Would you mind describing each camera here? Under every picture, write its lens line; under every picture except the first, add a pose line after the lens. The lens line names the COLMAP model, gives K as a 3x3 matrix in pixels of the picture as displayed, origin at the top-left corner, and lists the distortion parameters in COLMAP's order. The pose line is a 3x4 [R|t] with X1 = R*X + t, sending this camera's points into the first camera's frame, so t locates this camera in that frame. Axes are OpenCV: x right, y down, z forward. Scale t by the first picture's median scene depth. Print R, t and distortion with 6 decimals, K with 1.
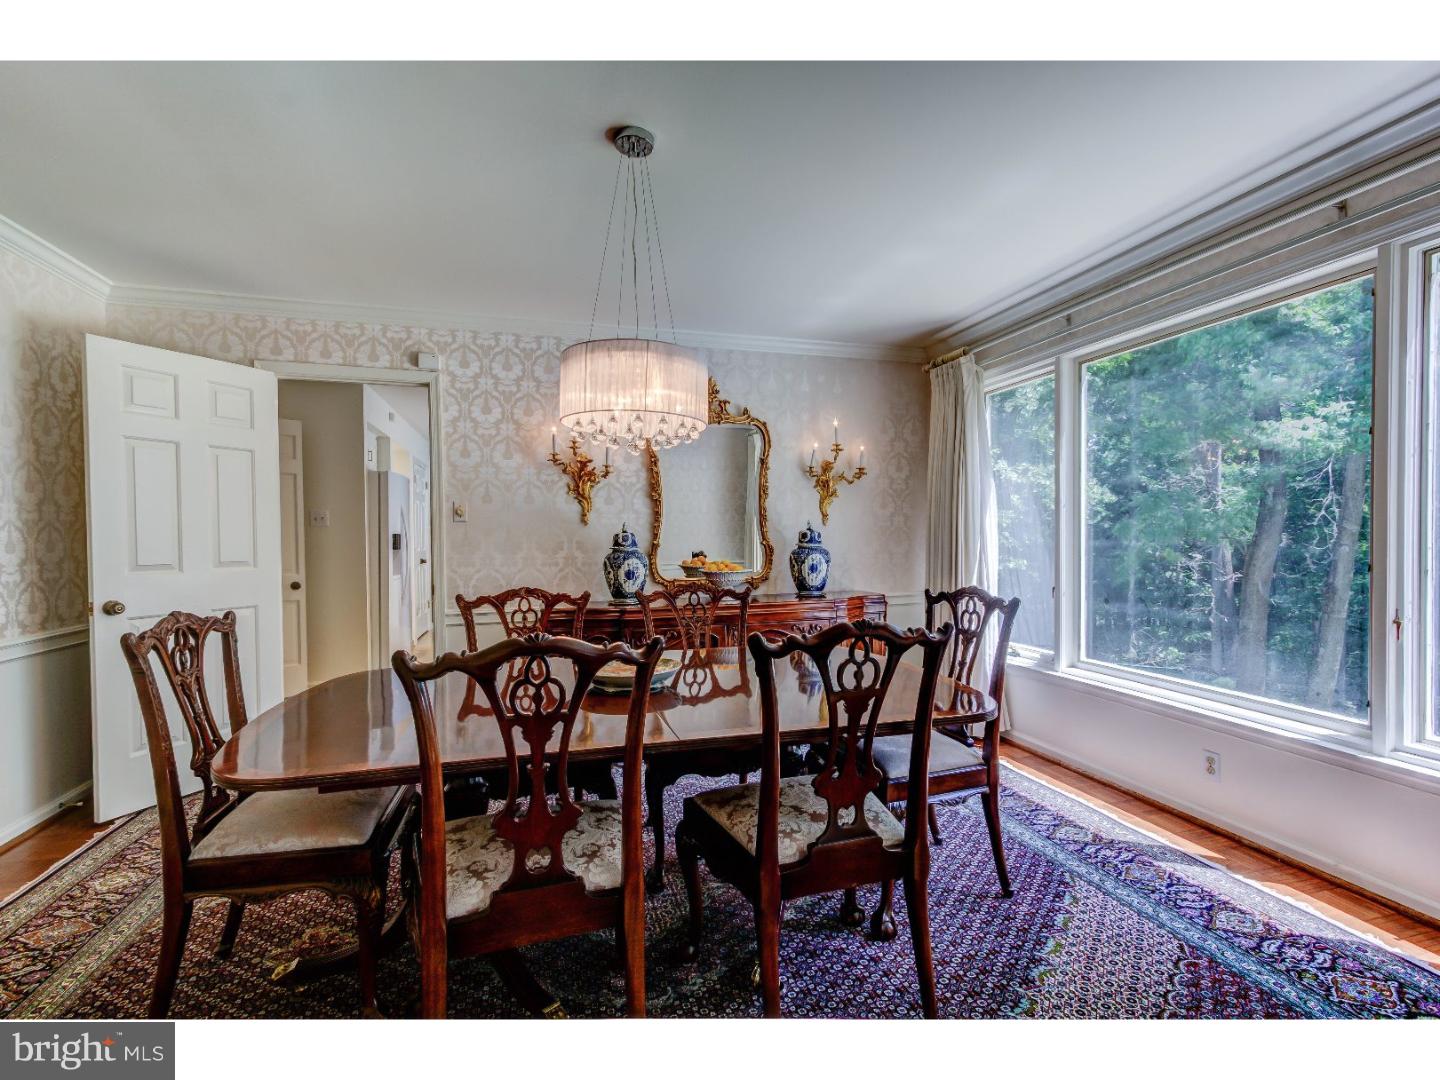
lens RADIAL K [[658.6, 0, 718.8], [0, 658.6, 549.6], [0, 0, 1]] dist [-0.004380, 0.004811]
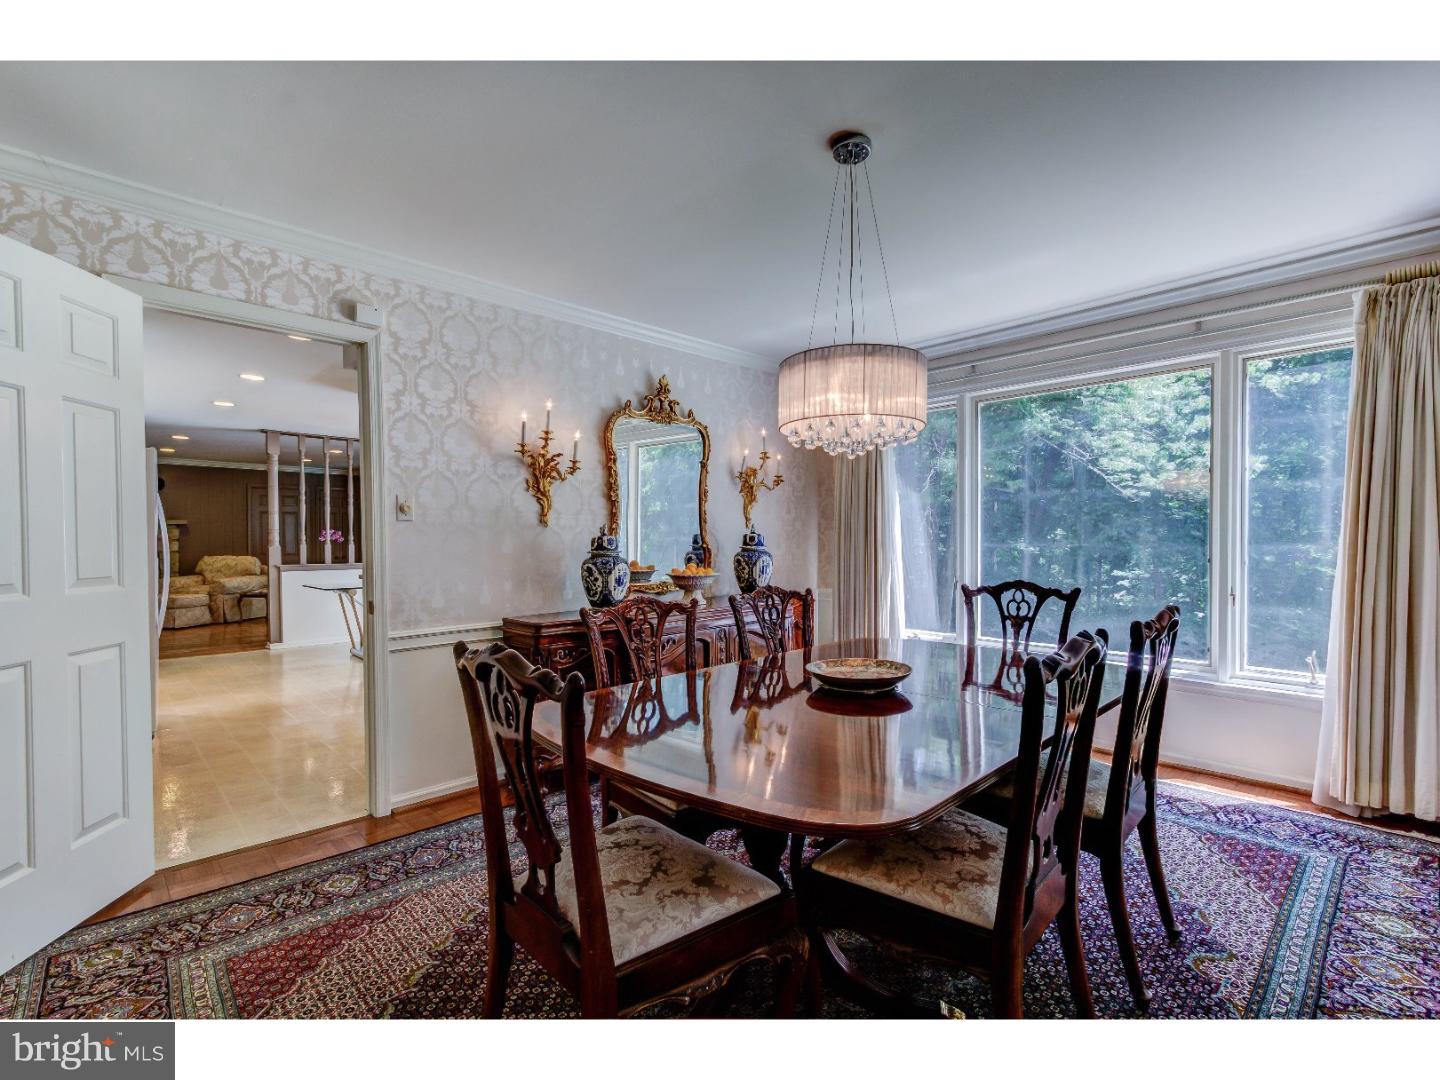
lens RADIAL K [[658.6, 0, 718.8], [0, 658.6, 549.6], [0, 0, 1]] dist [-0.004380, 0.004811]
pose [[0.882680, -0.006470, 0.469929, -0.438891], [0.008431, 0.999962, -0.002069, -0.002340], [-0.469898, 0.005788, 0.882702, 0.115066]]
